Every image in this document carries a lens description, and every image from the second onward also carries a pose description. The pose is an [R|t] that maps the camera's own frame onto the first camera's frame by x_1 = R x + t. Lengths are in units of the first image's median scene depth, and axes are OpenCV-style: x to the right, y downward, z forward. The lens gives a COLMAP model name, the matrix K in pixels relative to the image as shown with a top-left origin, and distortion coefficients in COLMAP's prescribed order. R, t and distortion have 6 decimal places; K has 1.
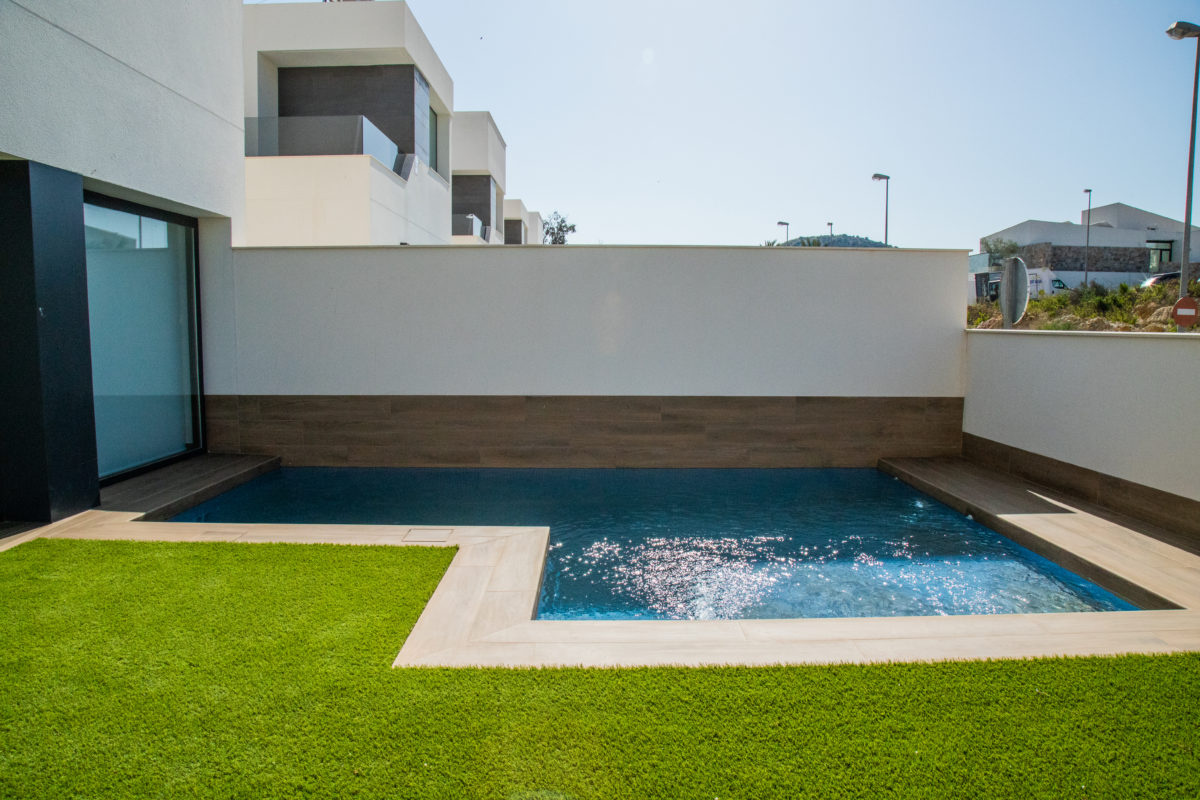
lens RADIAL K [[827.1, 0, 596.1], [0, 827.1, 404.0], [0, 0, 1]] dist [-0.126209, 0.079885]
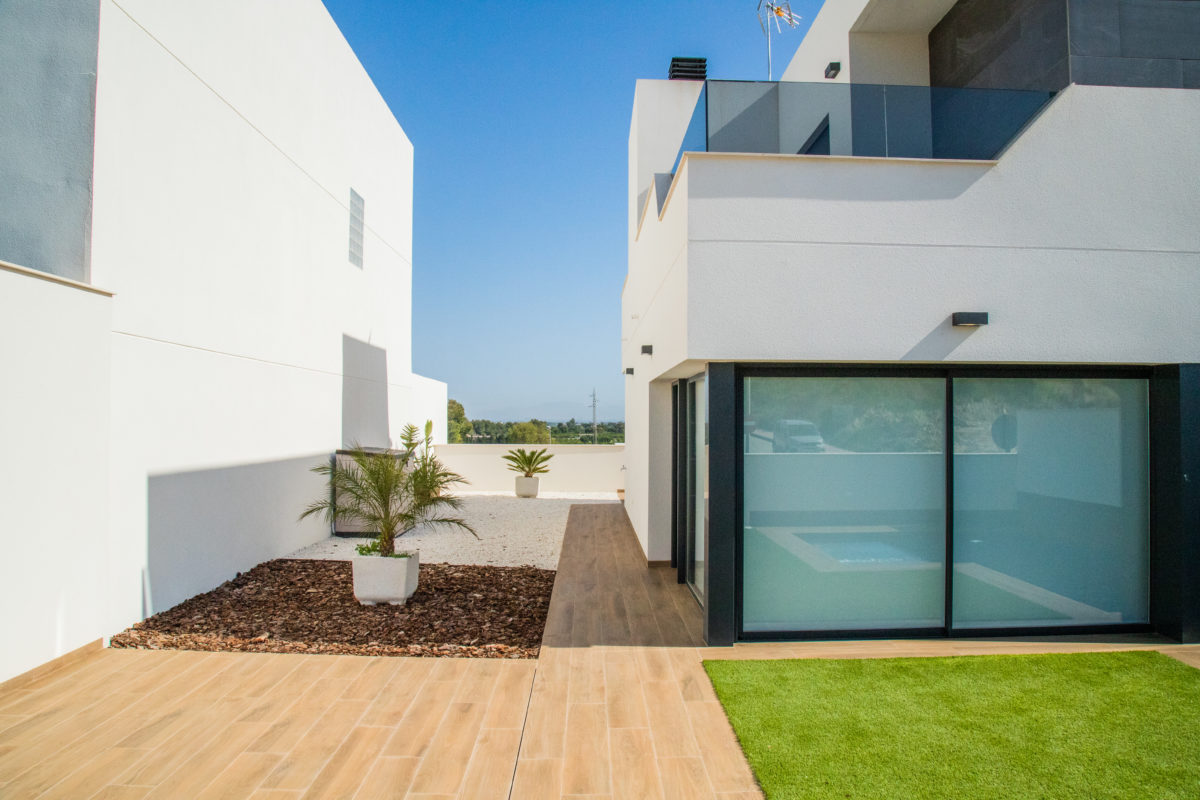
lens RADIAL K [[815.3, 0, 619.1], [0, 815.3, 381.7], [0, 0, 1]] dist [-0.049463, 0.000803]
pose [[0.034714, -0.055787, -0.997839, 0.336877], [-0.099691, 0.993268, -0.059000, -0.060904], [0.994413, 0.101523, 0.028919, 0.012833]]
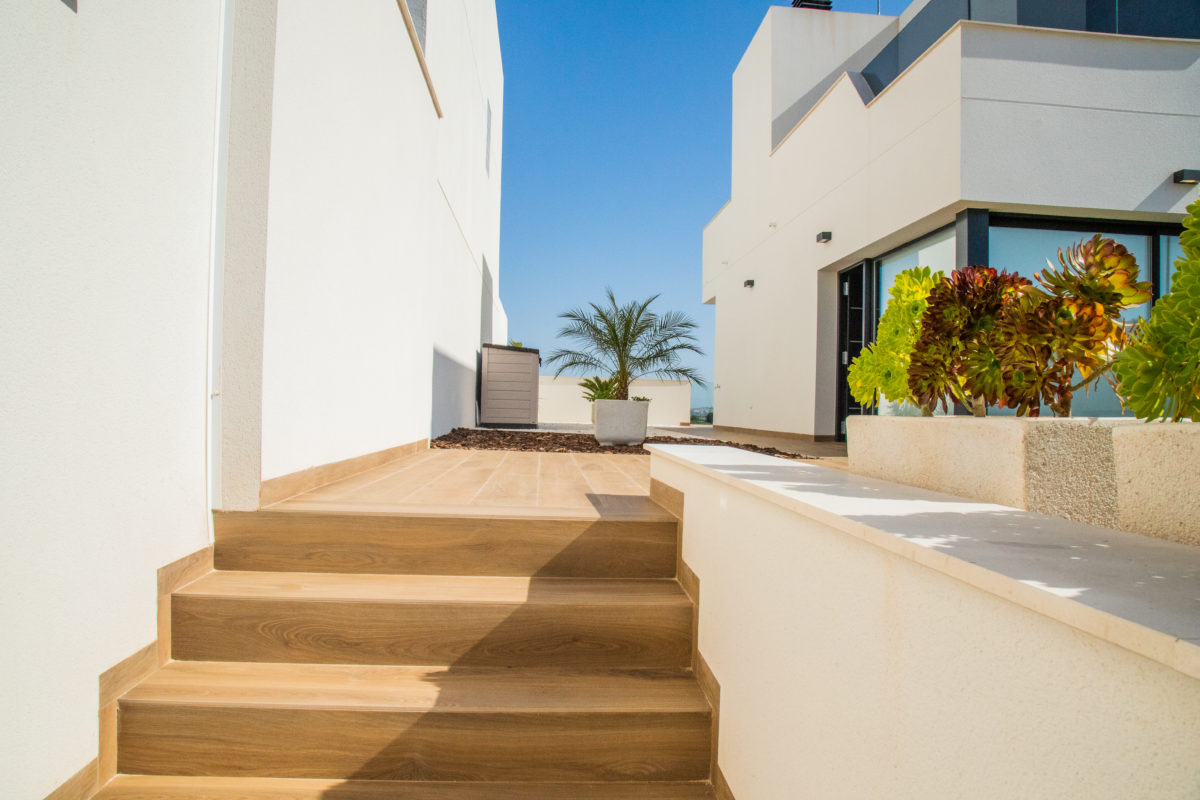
lens RADIAL K [[827.1, 0, 596.1], [0, 827.1, 404.0], [0, 0, 1]] dist [-0.126209, 0.079885]
pose [[0.062429, -0.016711, -0.997910, 0.412279], [-0.120949, 0.992364, -0.024184, 0.151918], [0.990694, 0.122206, 0.059931, -0.313652]]
